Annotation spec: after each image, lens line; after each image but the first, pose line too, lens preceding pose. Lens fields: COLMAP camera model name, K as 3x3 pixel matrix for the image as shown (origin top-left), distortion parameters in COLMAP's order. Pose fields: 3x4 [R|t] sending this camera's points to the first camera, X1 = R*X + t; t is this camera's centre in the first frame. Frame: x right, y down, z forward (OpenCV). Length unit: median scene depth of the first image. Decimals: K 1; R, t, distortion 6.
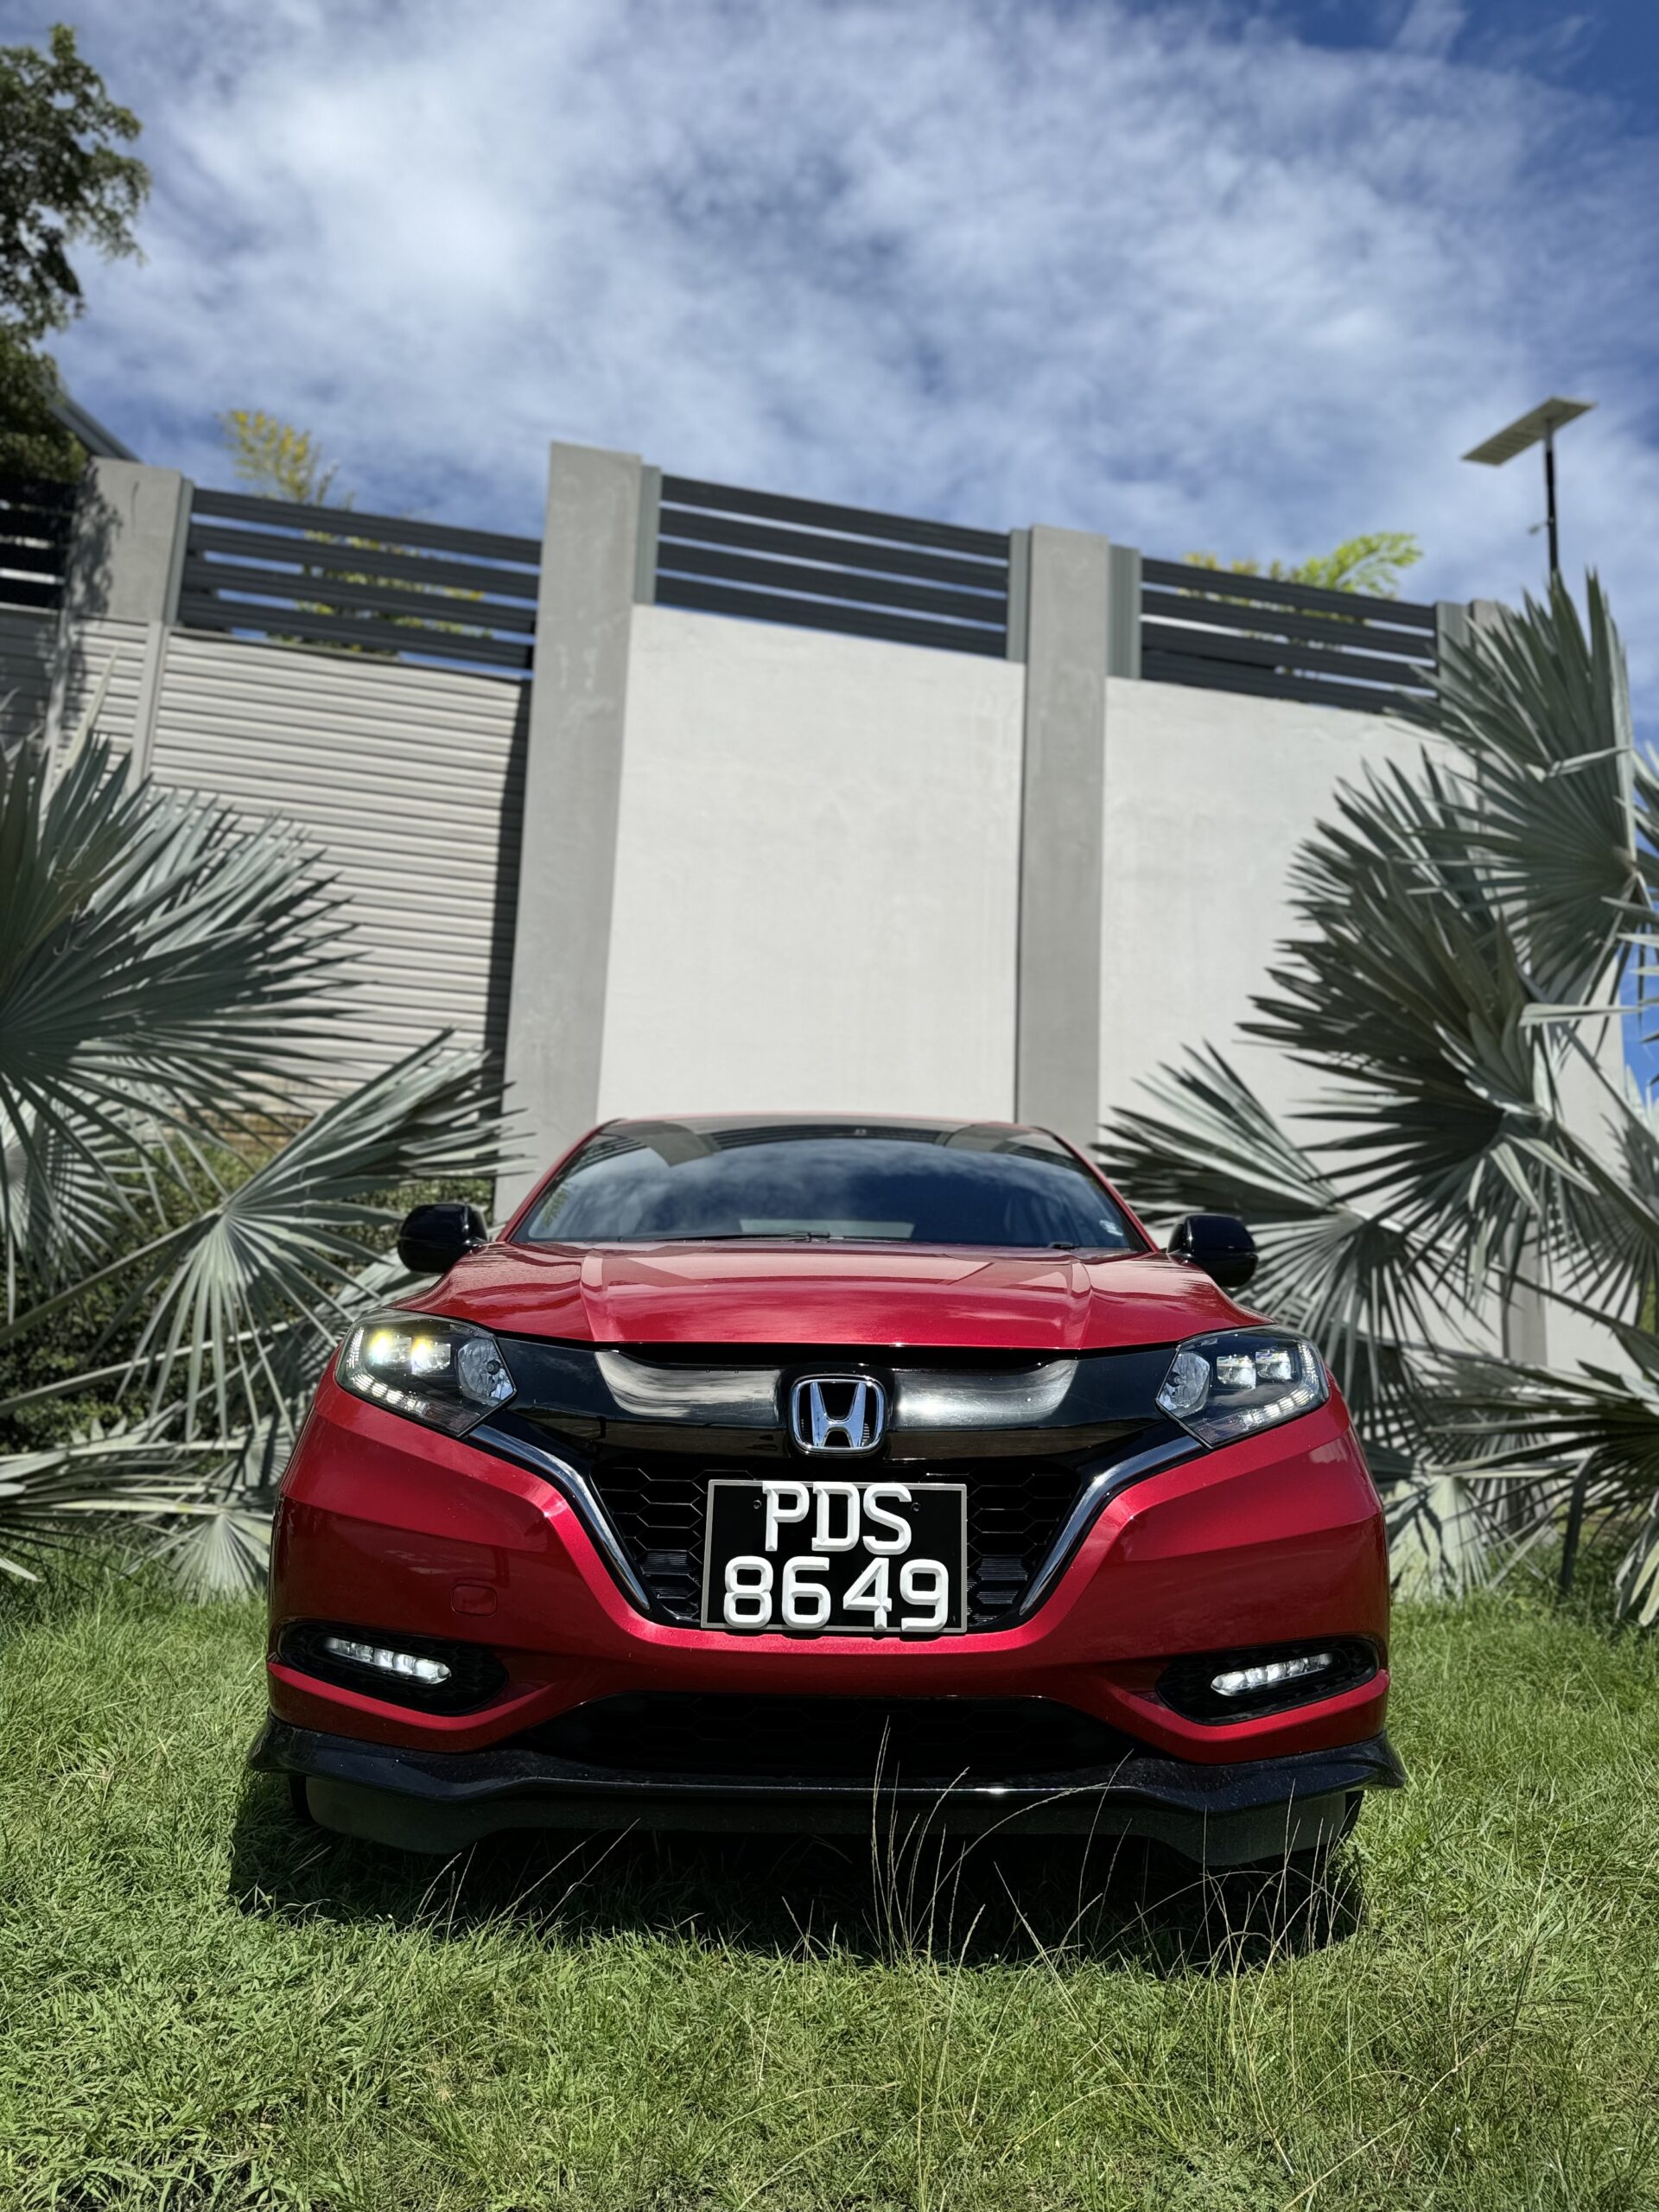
lens RADIAL K [[1581.2, 0, 848.0], [0, 1581.2, 1051.5], [0, 0, 1]] dist [0.078894, -0.086124]
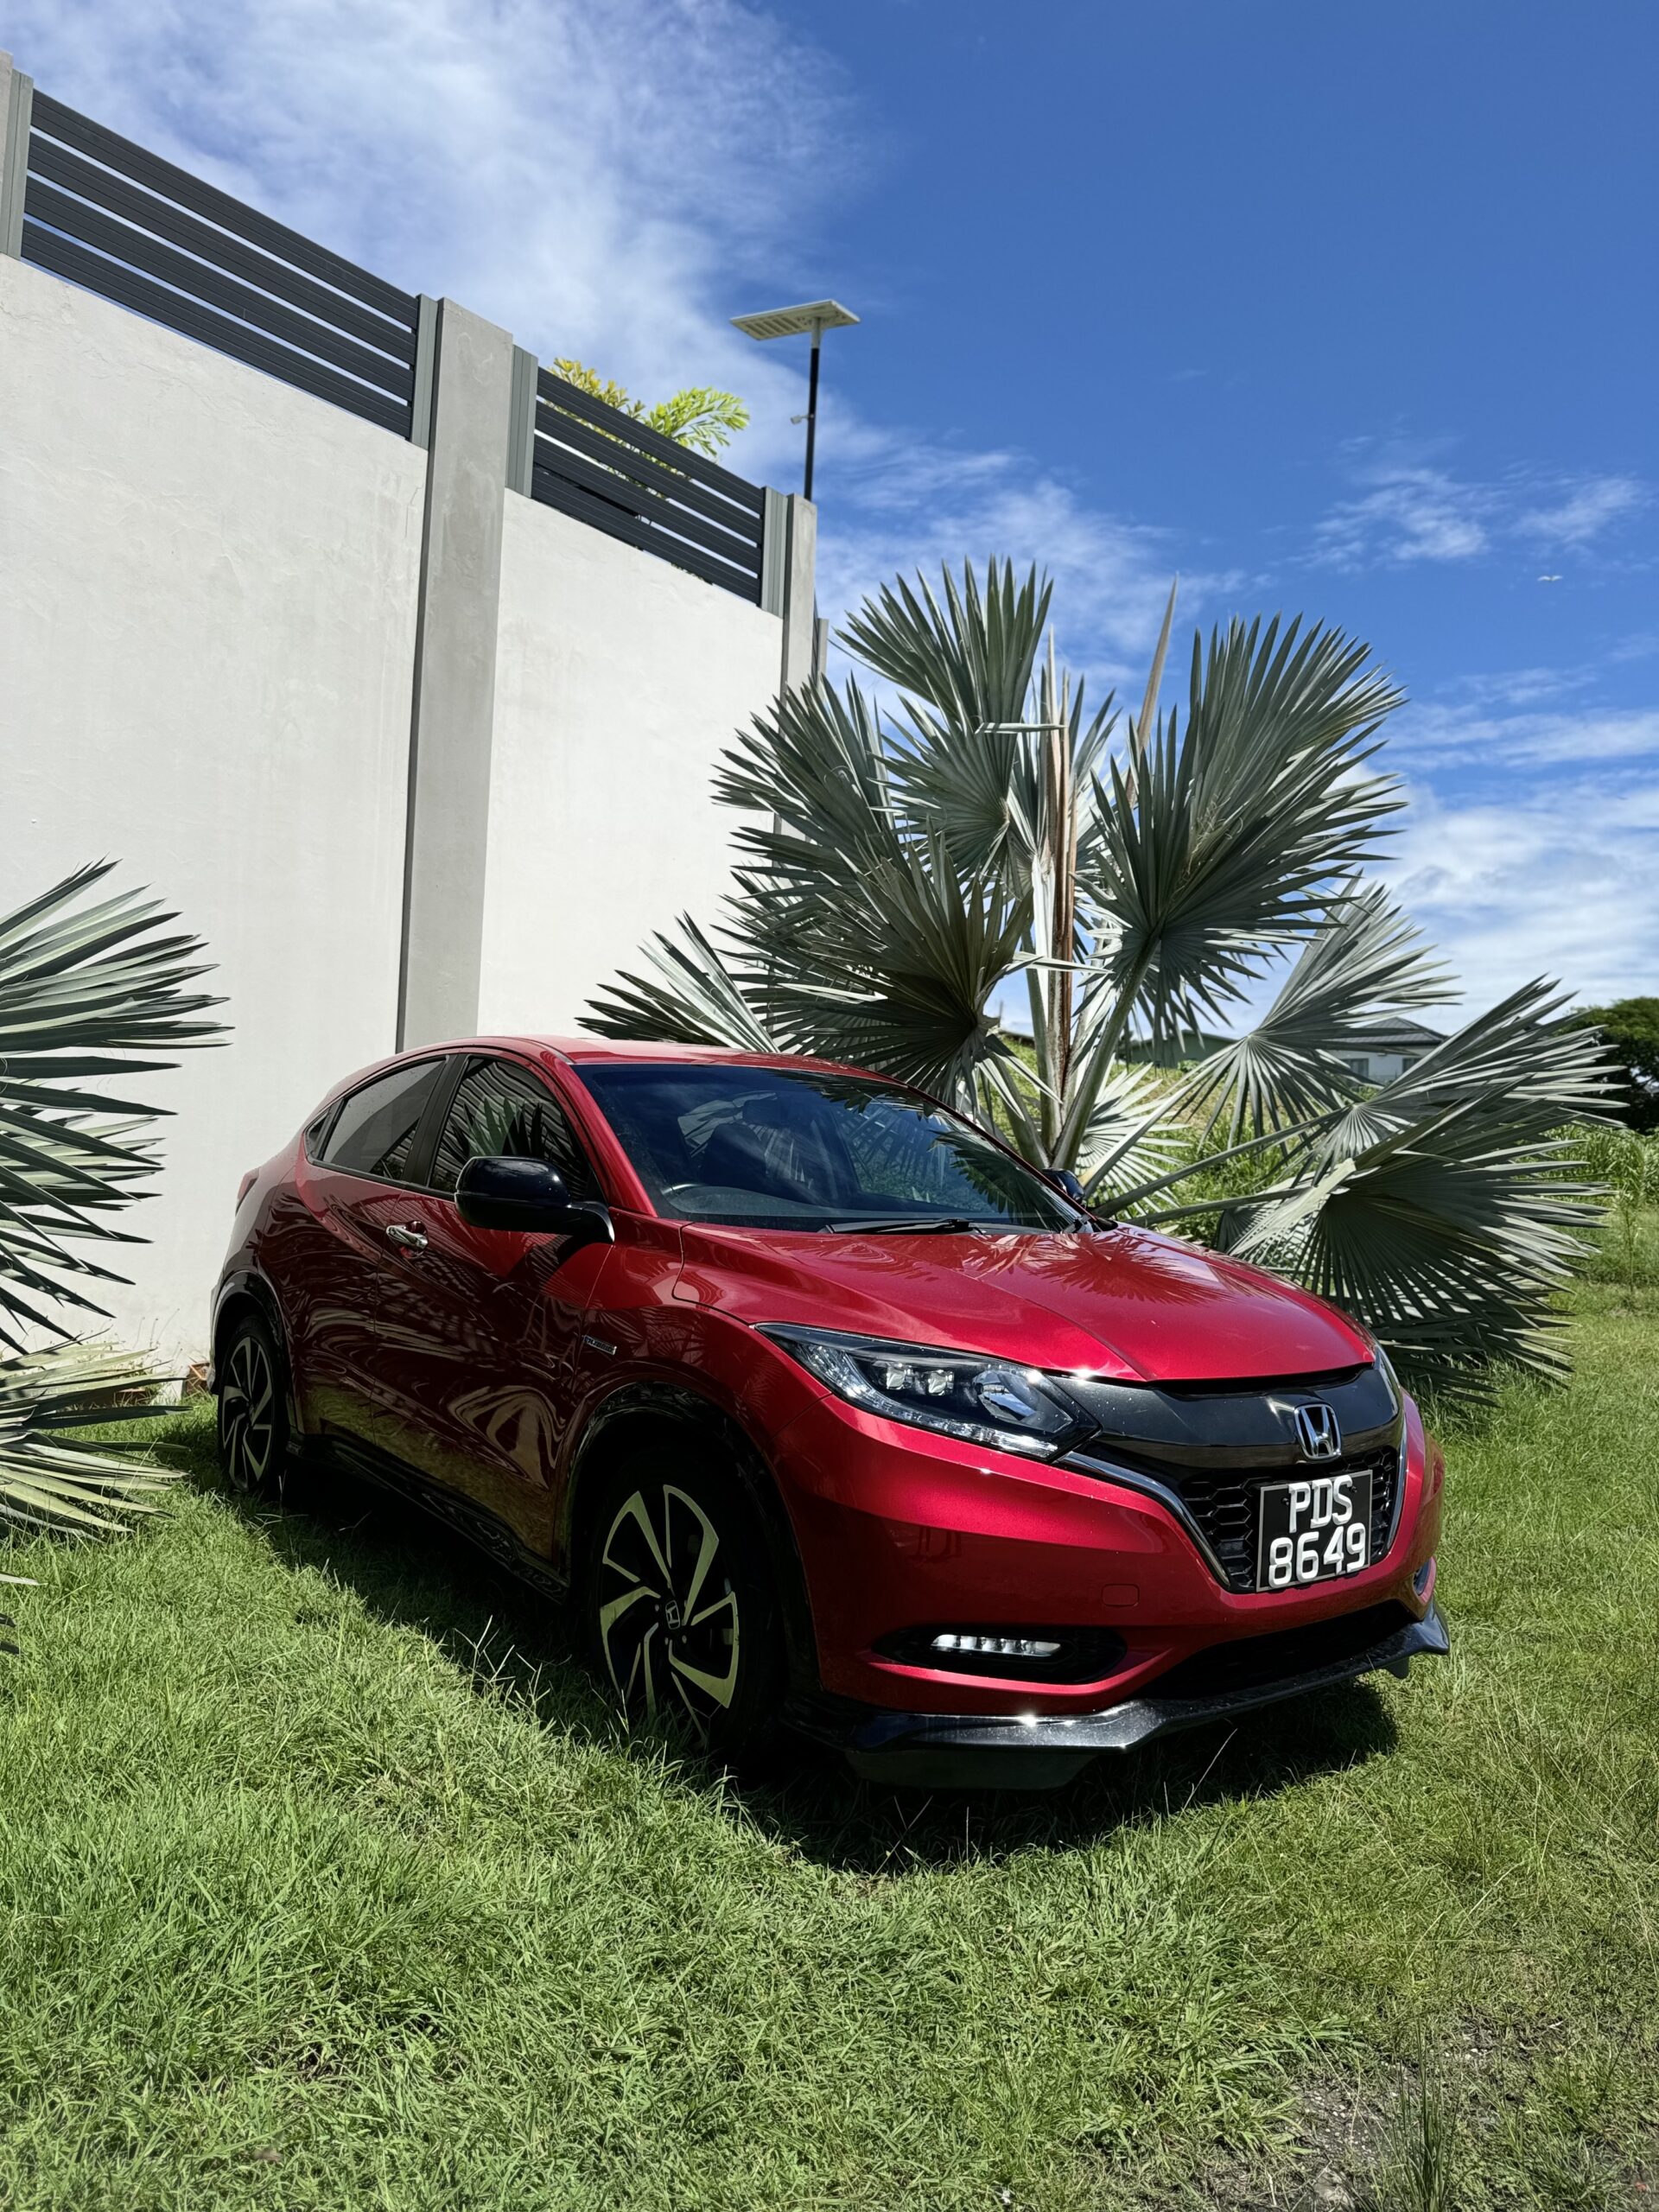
lens RADIAL K [[1552.3, 0, 805.5], [0, 1552.3, 1110.2], [0, 0, 1]] dist [-0.003731, 0.007736]
pose [[0.811291, 0.028775, 0.583934, -0.968450], [-0.147977, 0.976372, 0.157479, -0.157343], [-0.565606, -0.214170, 0.796380, 0.200839]]
